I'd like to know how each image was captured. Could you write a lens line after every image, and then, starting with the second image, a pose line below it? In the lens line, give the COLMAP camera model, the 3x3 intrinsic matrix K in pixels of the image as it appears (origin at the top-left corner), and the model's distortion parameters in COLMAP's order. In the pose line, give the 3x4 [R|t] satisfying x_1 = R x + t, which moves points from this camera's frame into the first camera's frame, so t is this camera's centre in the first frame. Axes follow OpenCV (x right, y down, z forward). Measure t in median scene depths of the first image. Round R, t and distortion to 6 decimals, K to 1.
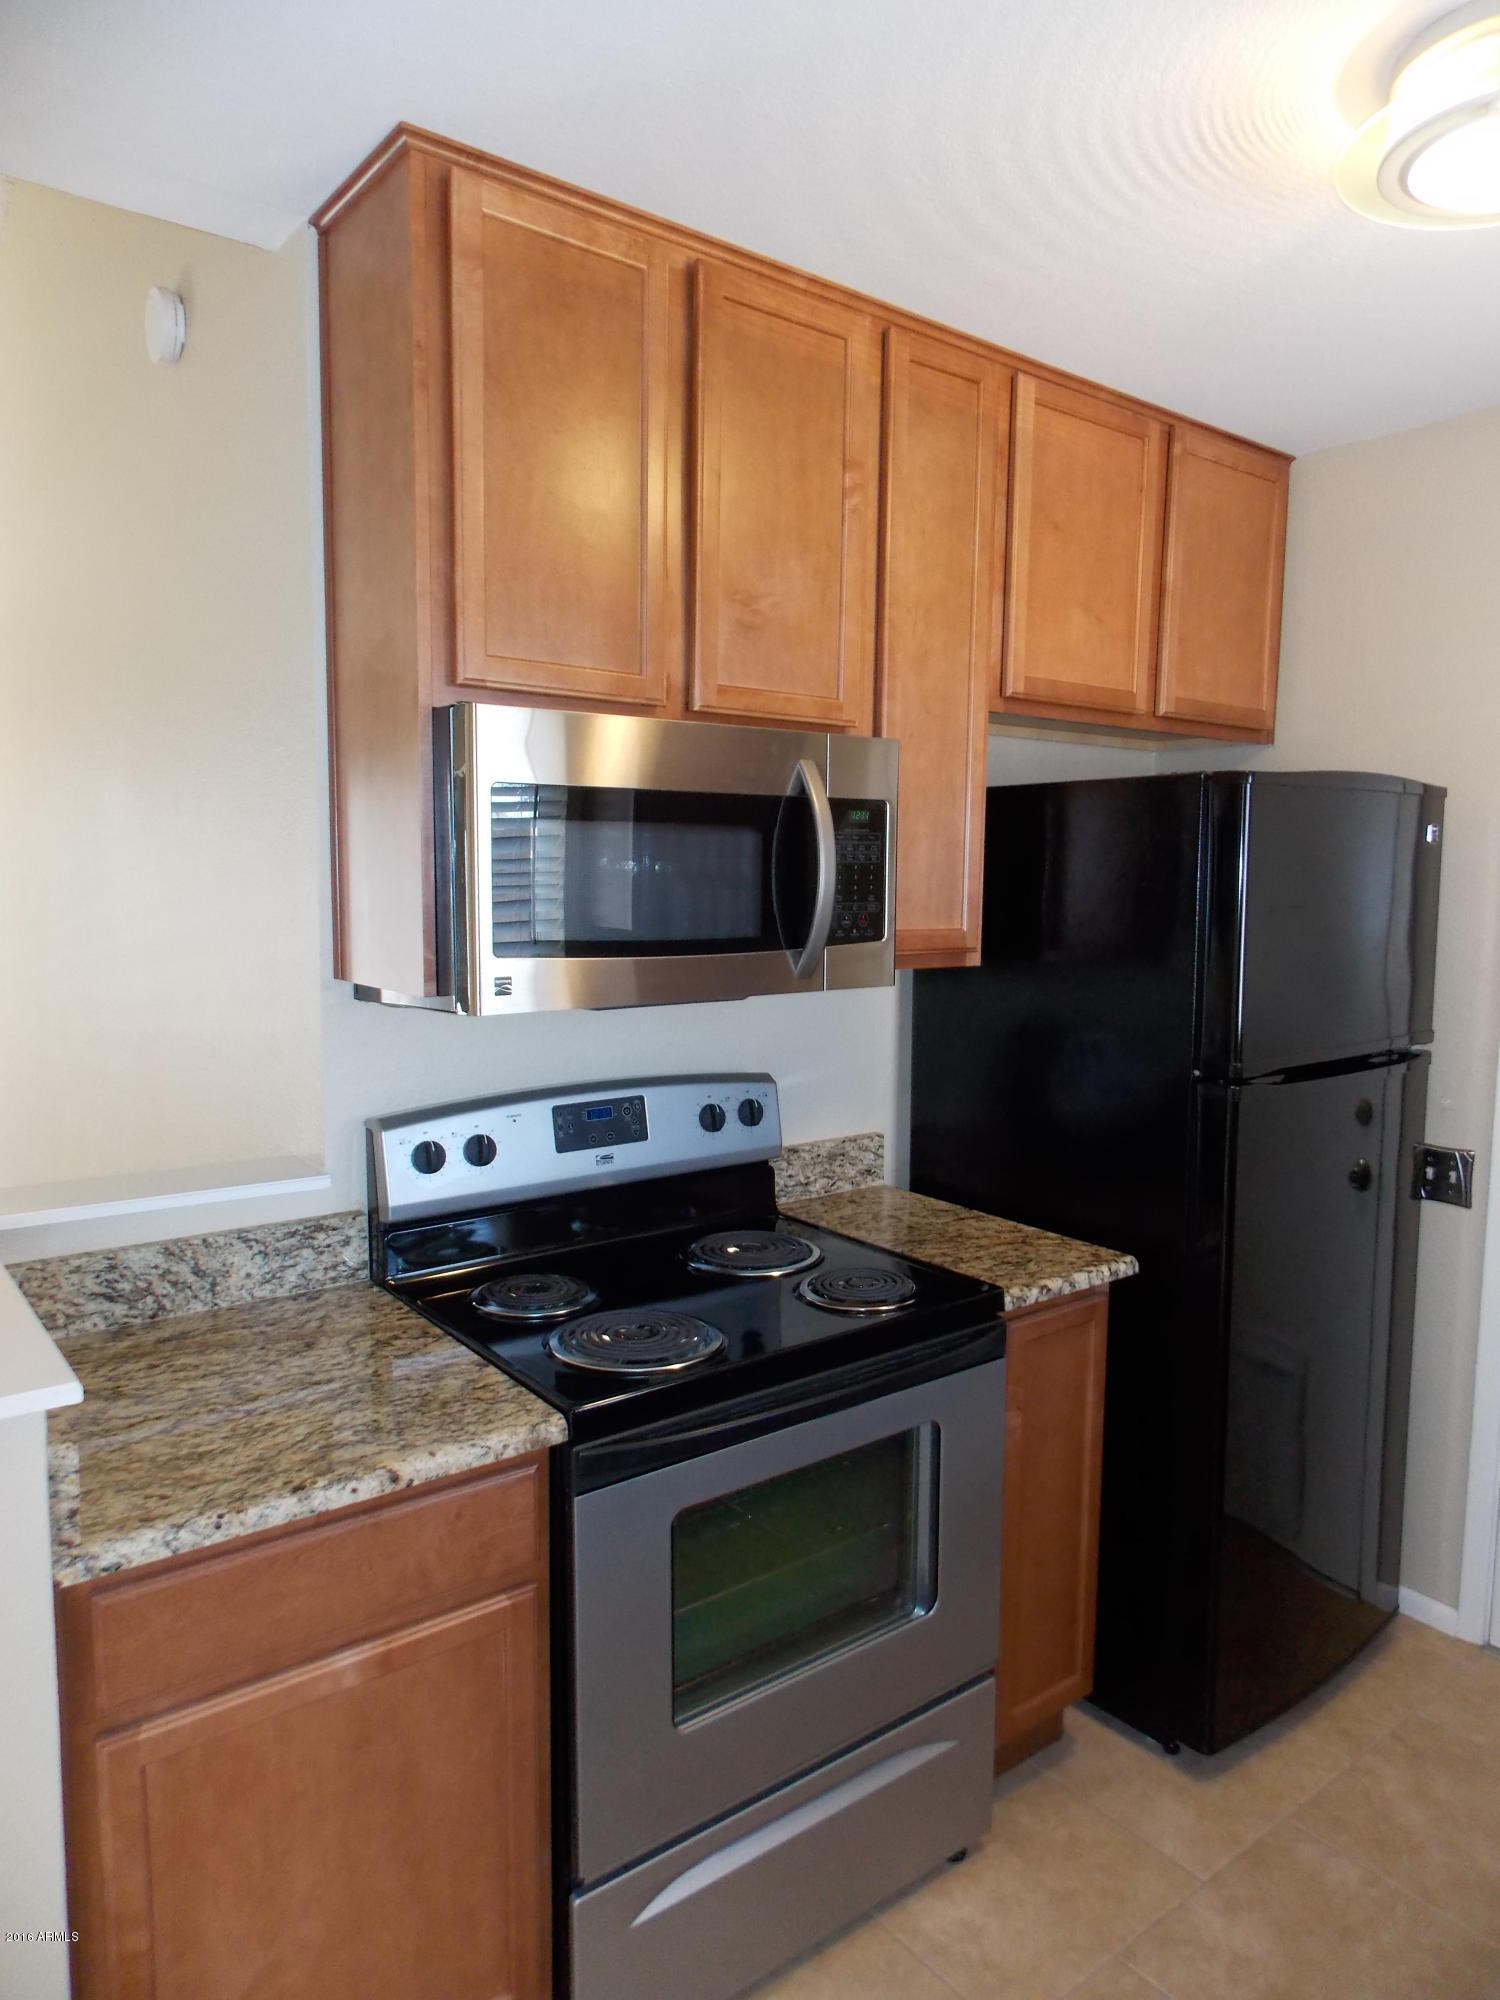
lens RADIAL K [[1322.1, 0, 747.4], [0, 1322.1, 1006.7], [0, 0, 1]] dist [0.004429, -0.002193]
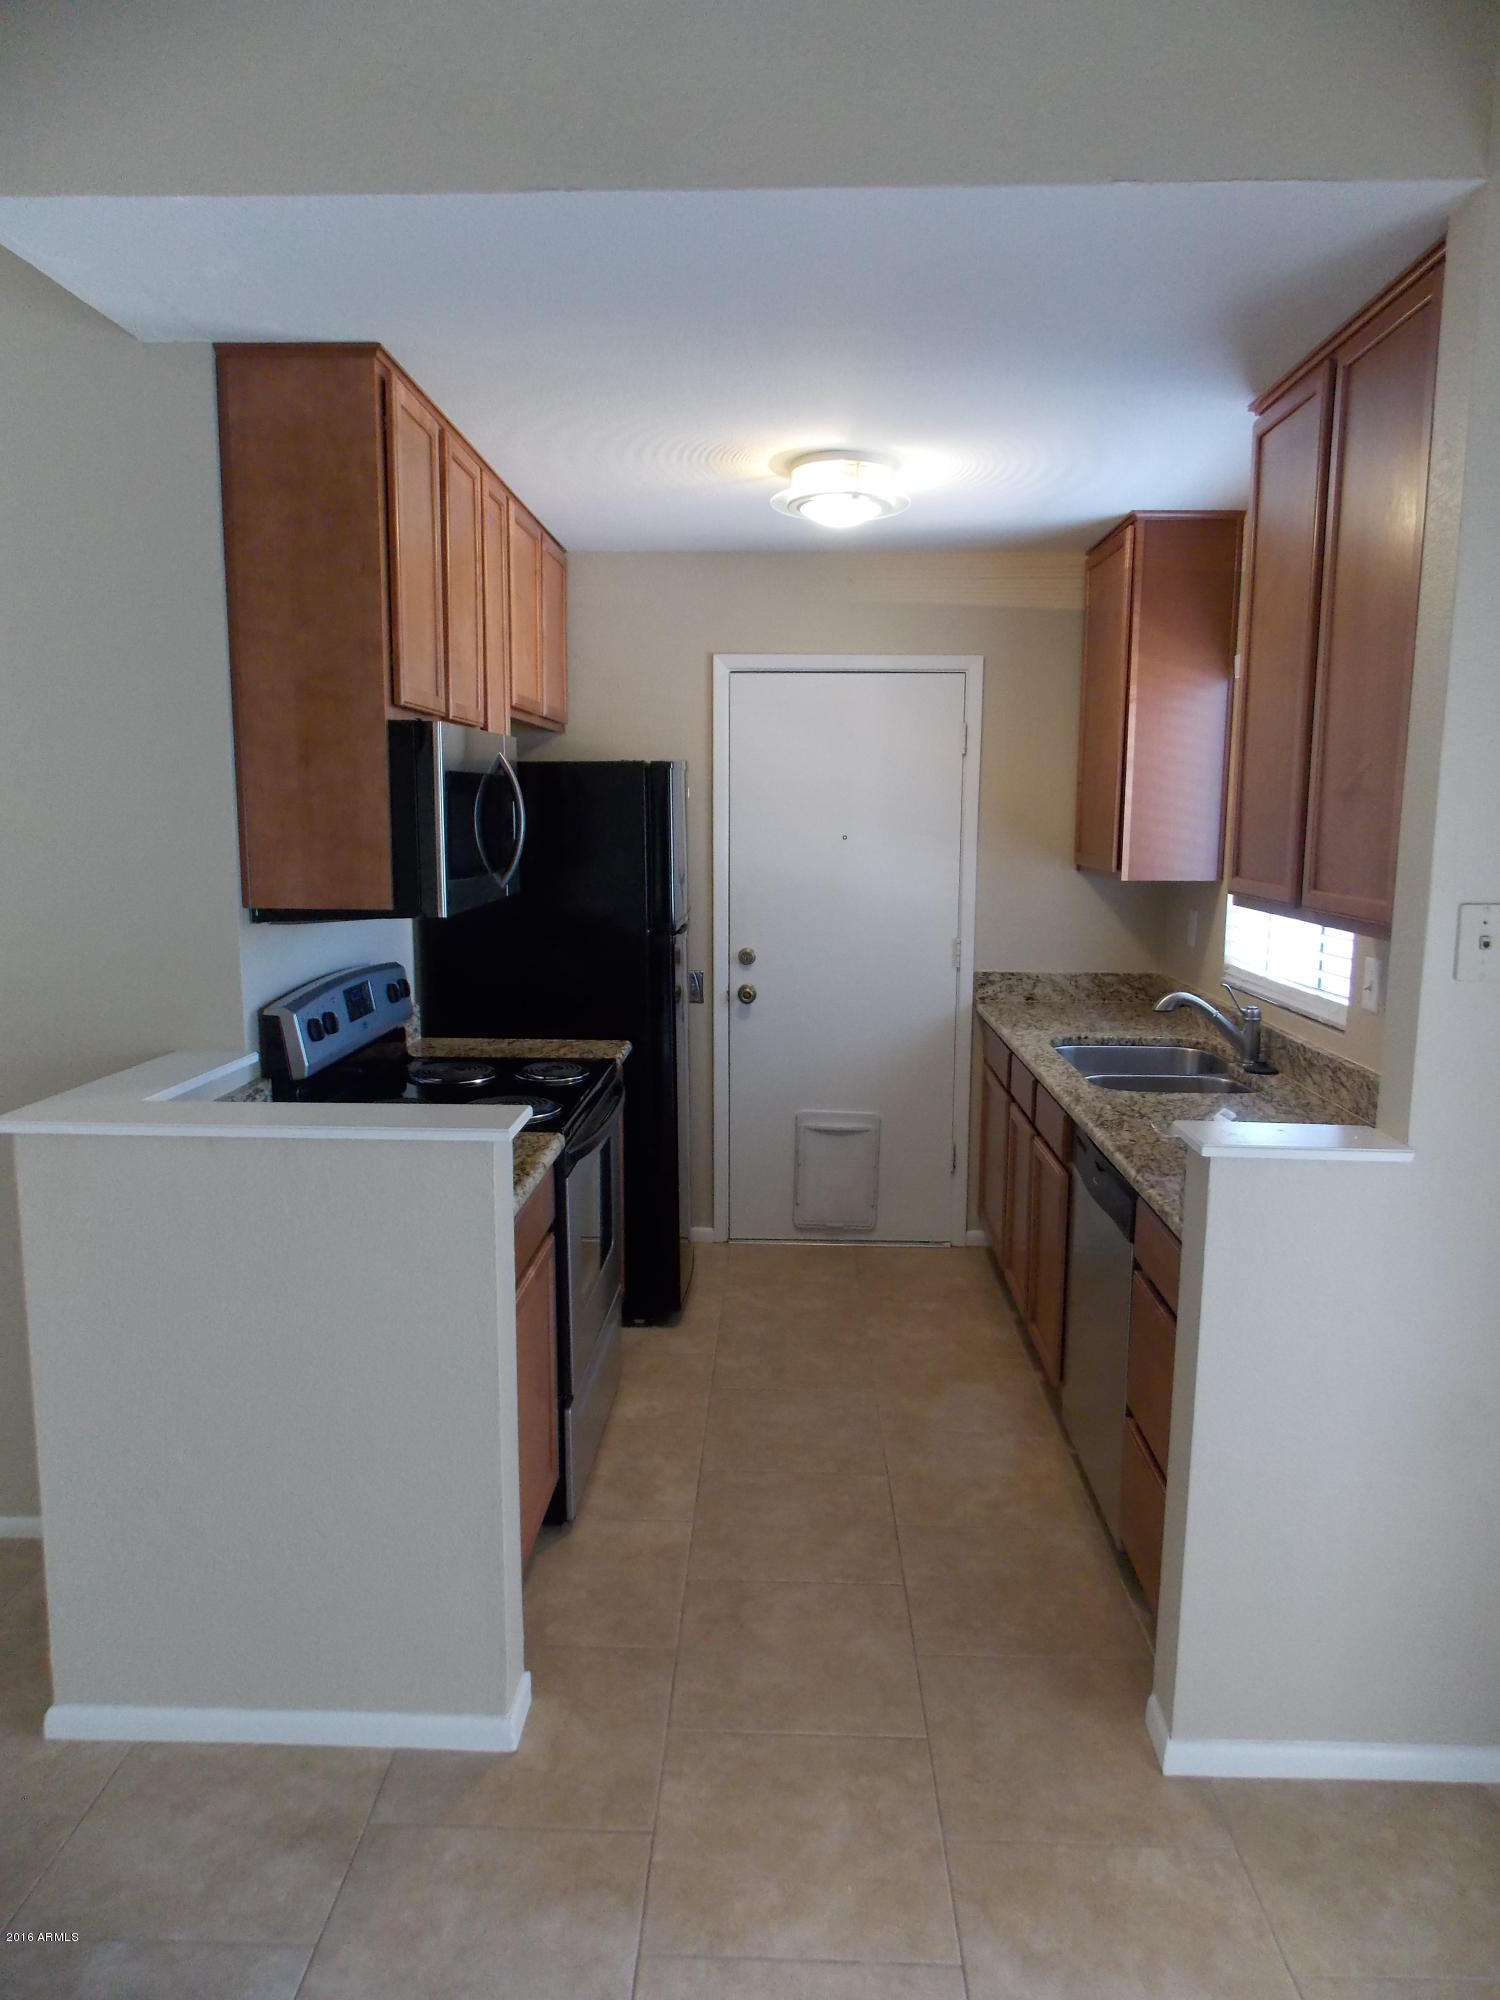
lens RADIAL K [[1322.1, 0, 749.8], [0, 1322.1, 1002.0], [0, 0, 1]] dist [0.004429, -0.002193]
pose [[0.643294, -0.120817, 0.756027, -0.950721], [0.082740, 0.992658, 0.088229, -0.001651], [-0.761135, 0.005797, 0.648567, -0.256440]]
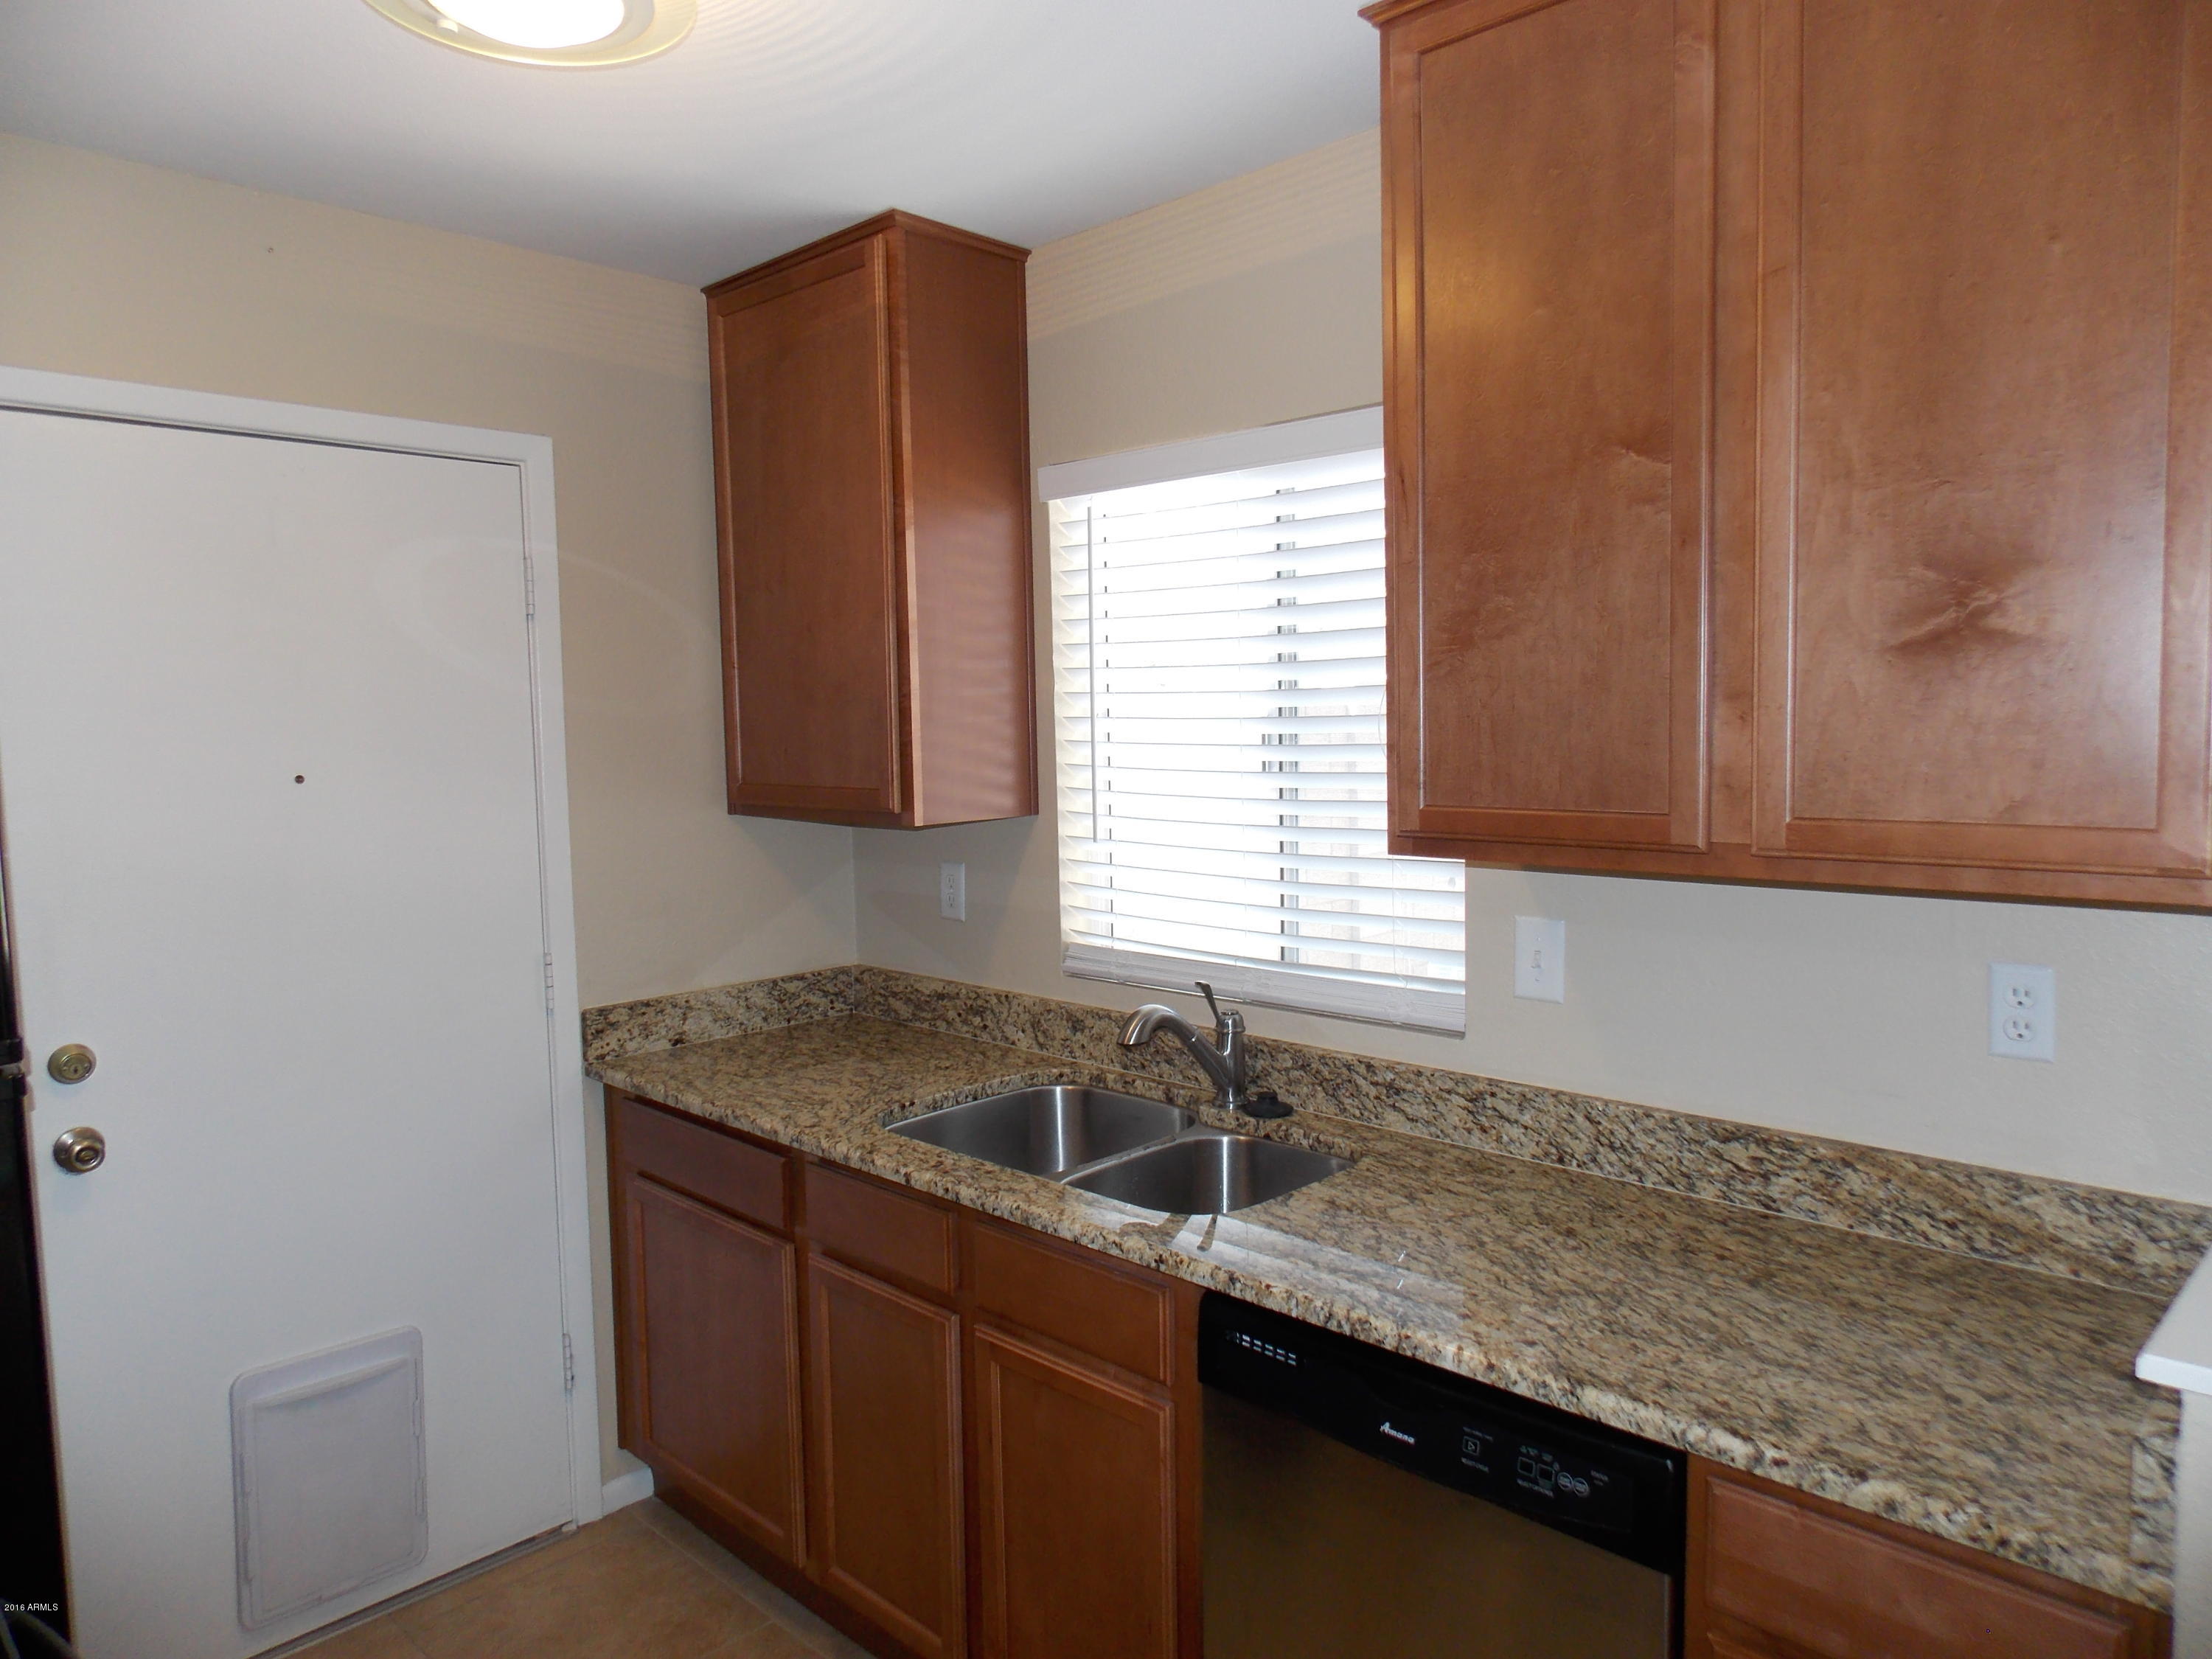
lens RADIAL K [[1462.2, 0, 1124.7], [0, 1462.2, 827.3], [0, 0, 1]] dist [0.004429, -0.002193]
pose [[-0.139992, -0.087172, 0.986308, -0.407813], [0.122646, 0.986919, 0.104634, -0.069644], [-0.982528, 0.135614, -0.127469, 0.543930]]
